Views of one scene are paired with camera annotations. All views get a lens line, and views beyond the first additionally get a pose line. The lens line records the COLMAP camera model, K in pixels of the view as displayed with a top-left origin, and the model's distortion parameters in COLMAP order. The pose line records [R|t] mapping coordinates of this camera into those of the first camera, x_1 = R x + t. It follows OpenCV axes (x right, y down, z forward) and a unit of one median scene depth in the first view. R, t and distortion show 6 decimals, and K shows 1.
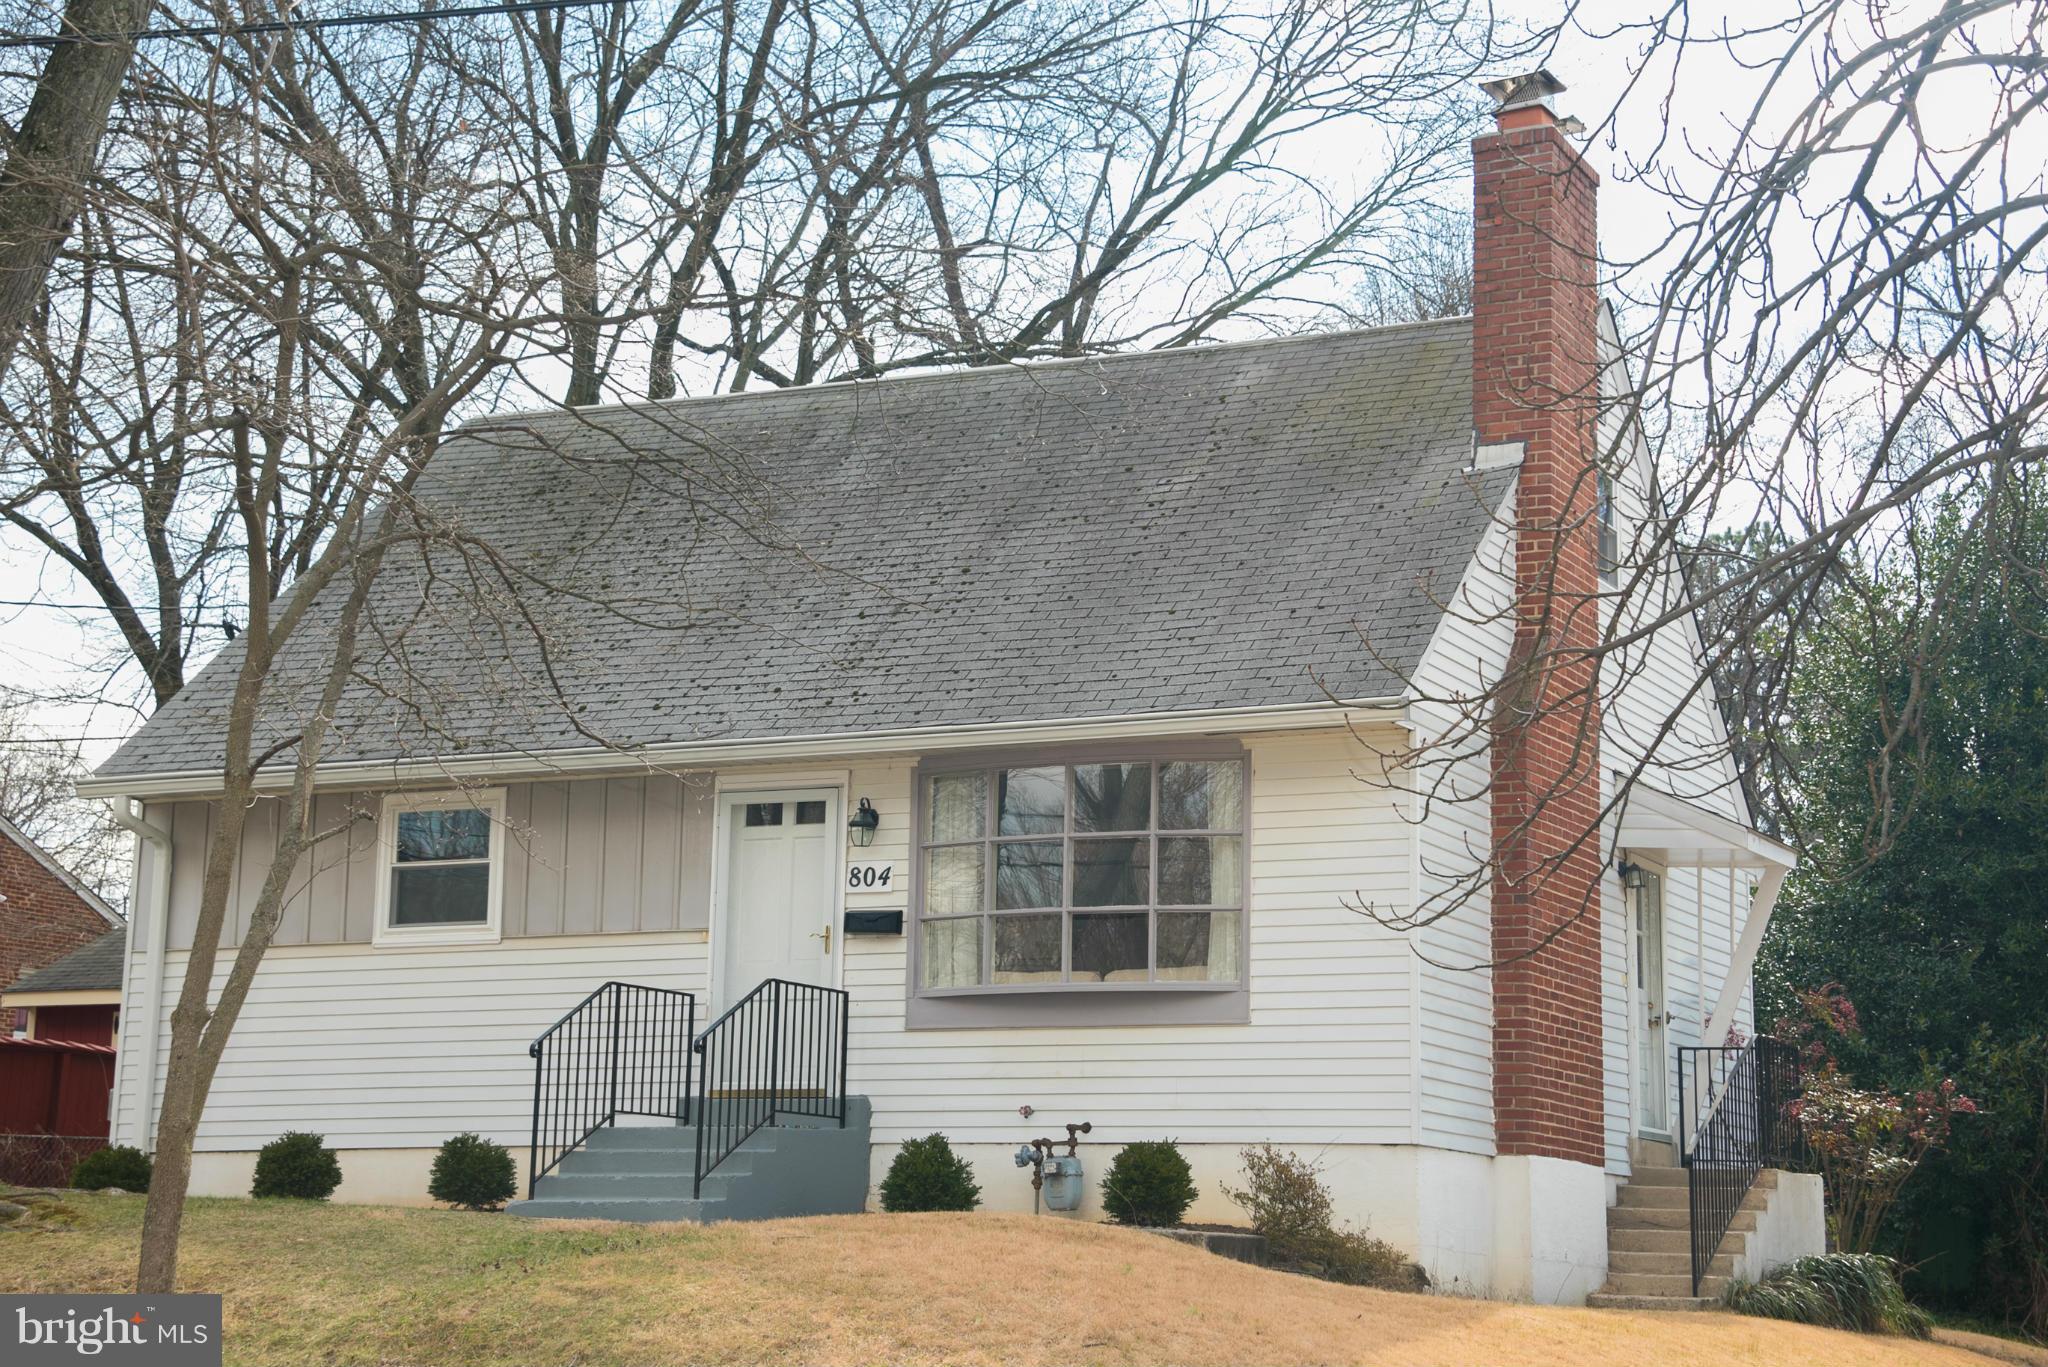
lens RADIAL K [[3476.8, 0, 1024.0], [0, 3476.8, 683.5], [0, 0, 1]] dist [0.324315, 0.166700]
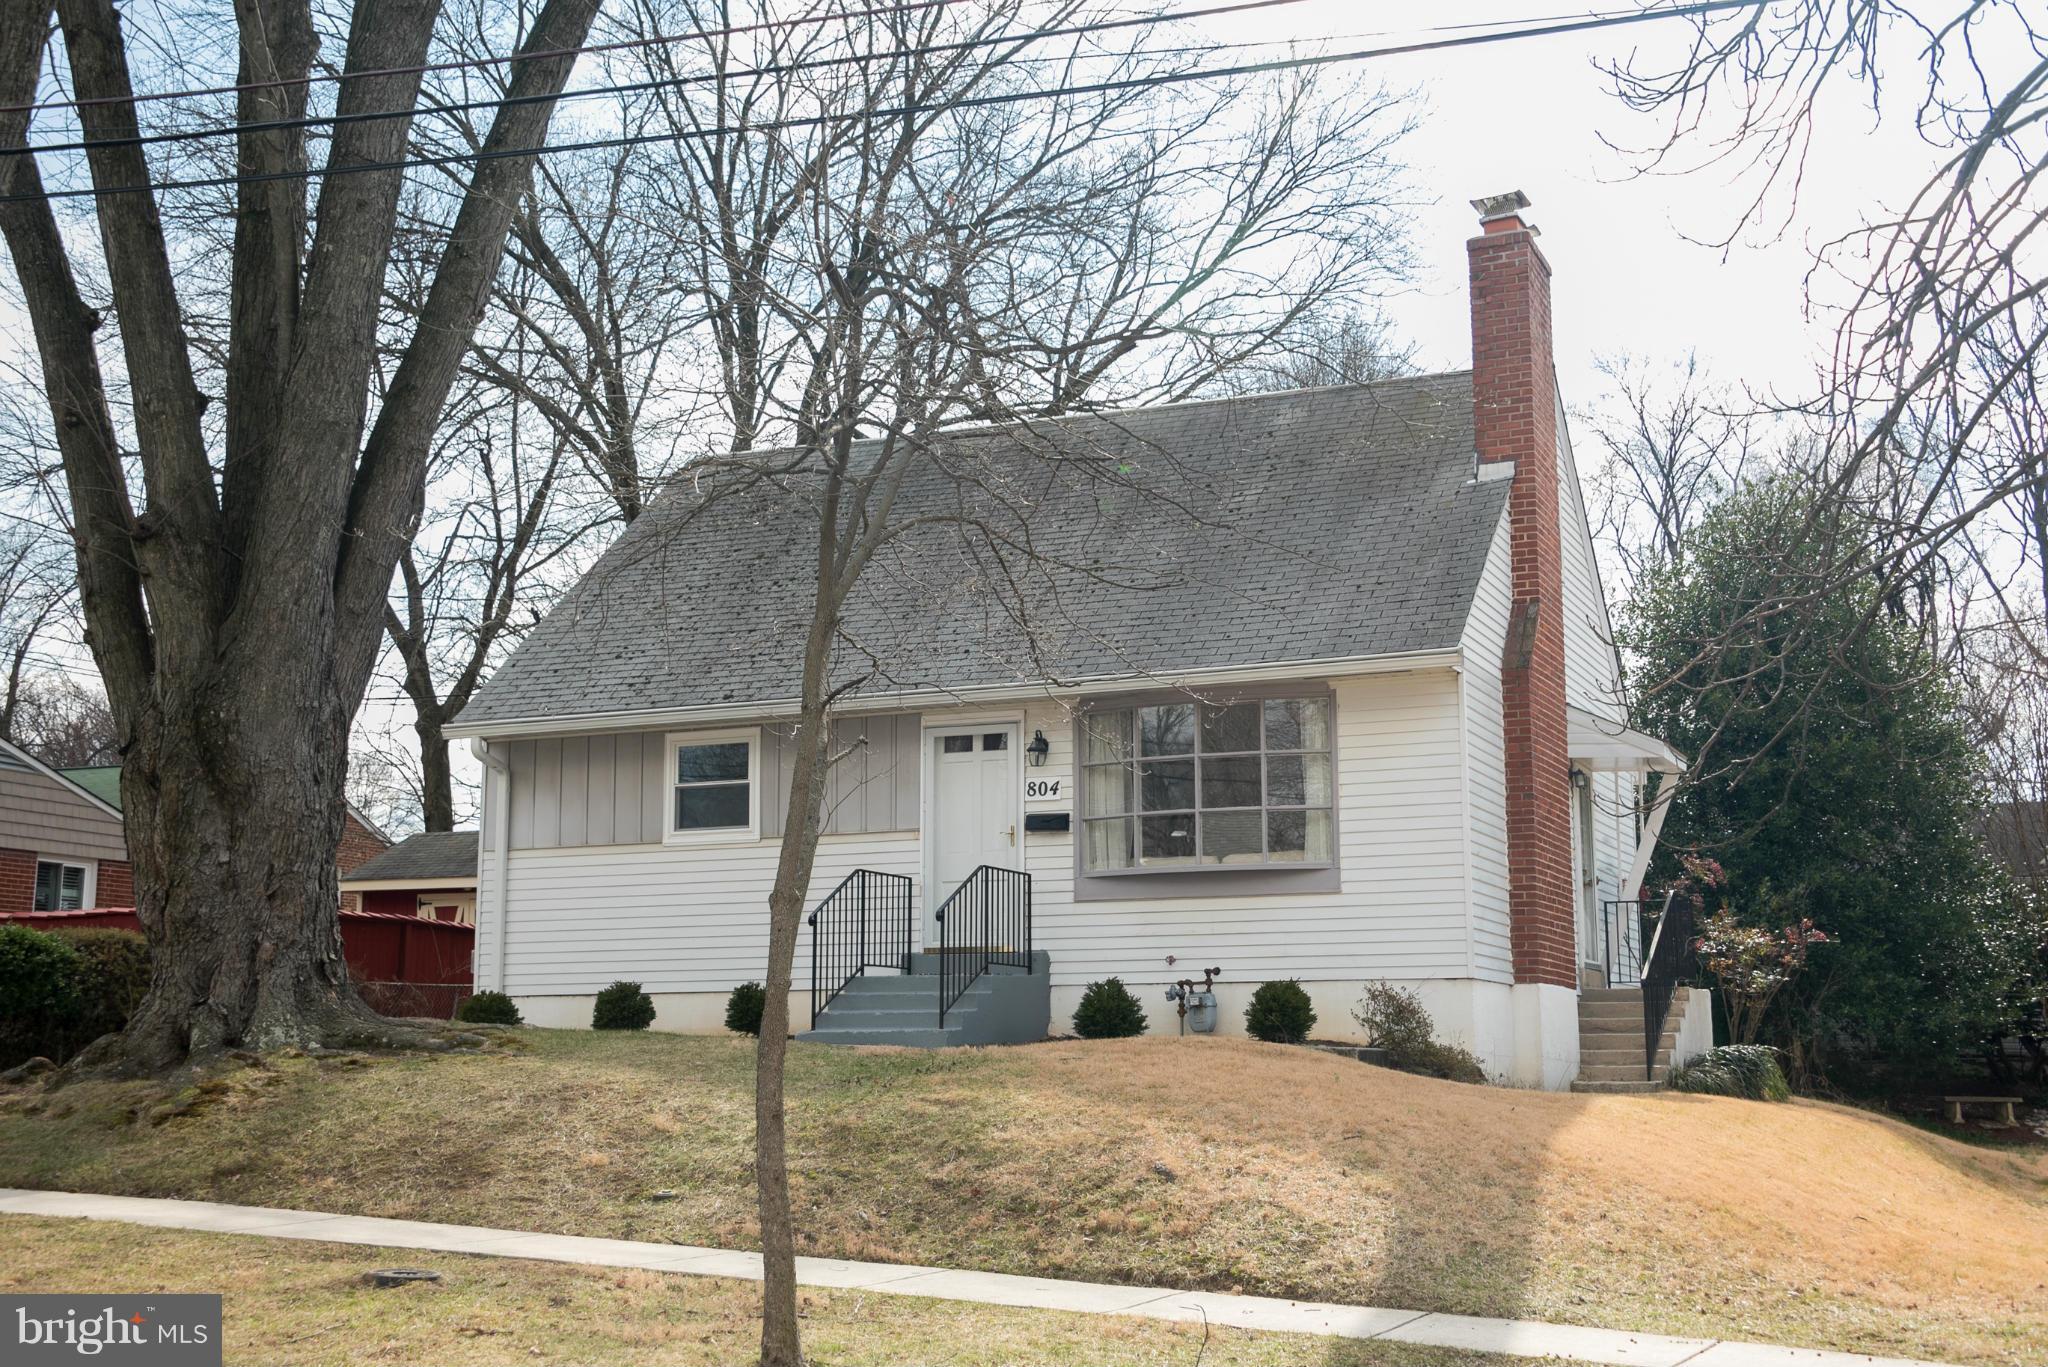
lens RADIAL K [[2428.8, 0, 1024.0], [0, 2428.8, 683.5], [0, 0, 1]] dist [0.079087, 0.026654]
pose [[0.999058, -0.014910, 0.040761, -0.089938], [0.014457, 0.999831, 0.011394, 0.004055], [-0.040924, -0.010794, 0.999104, 0.063020]]
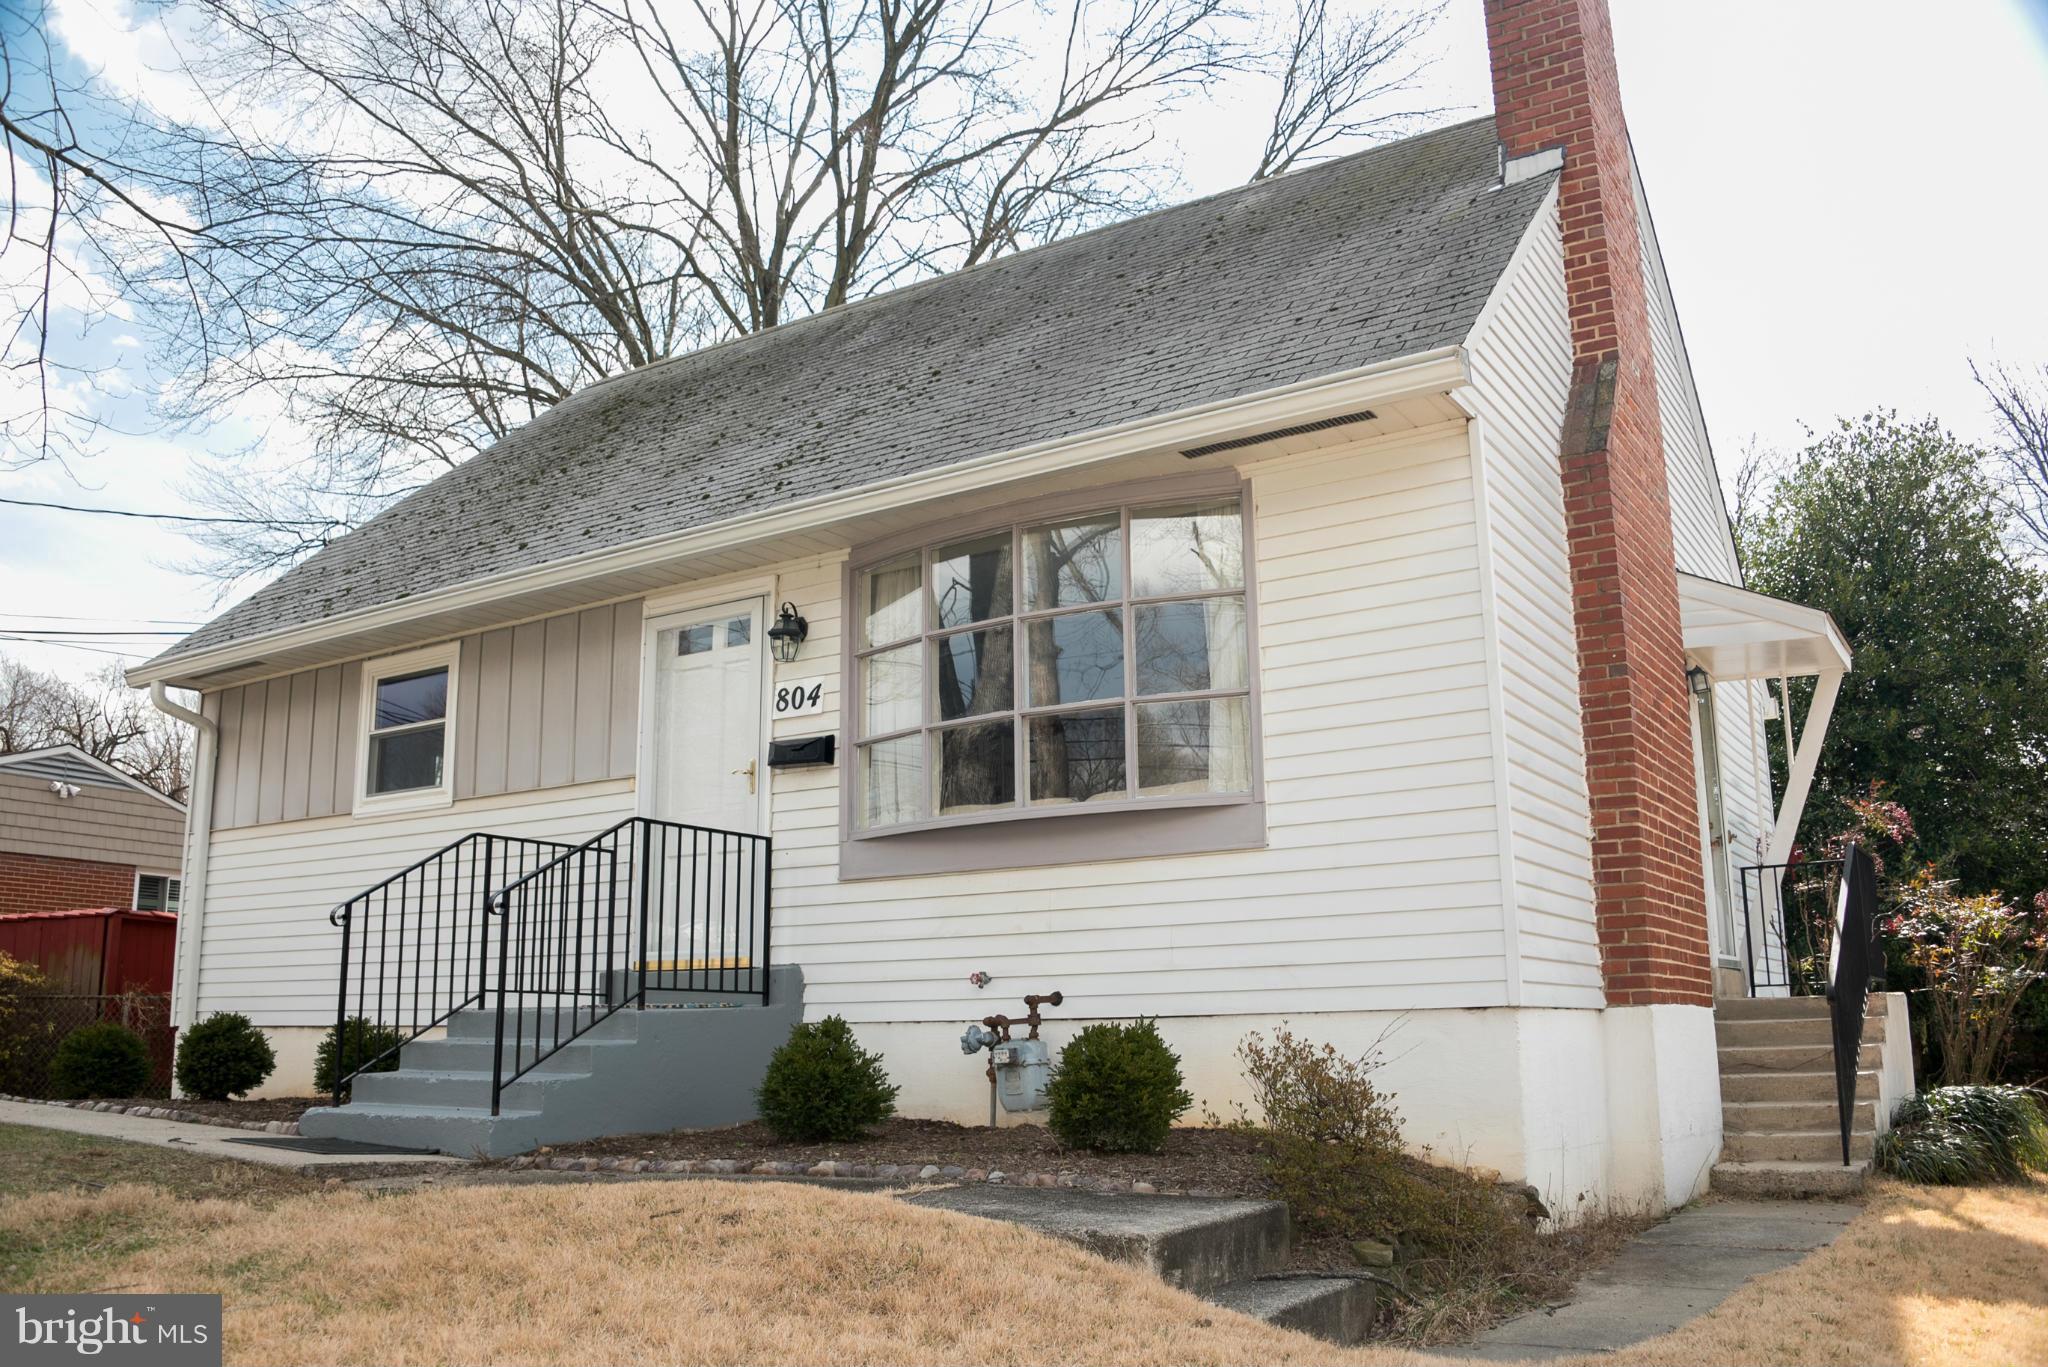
lens RADIAL K [[1665.7, 0, 1024.0], [0, 1665.7, 683.5], [0, 0, 1]] dist [-0.111221, -0.000434]
pose [[0.992986, -0.054066, -0.105149, 0.050070], [0.049644, 0.997787, -0.044227, 0.072578], [0.107307, 0.038697, 0.993473, 0.621604]]
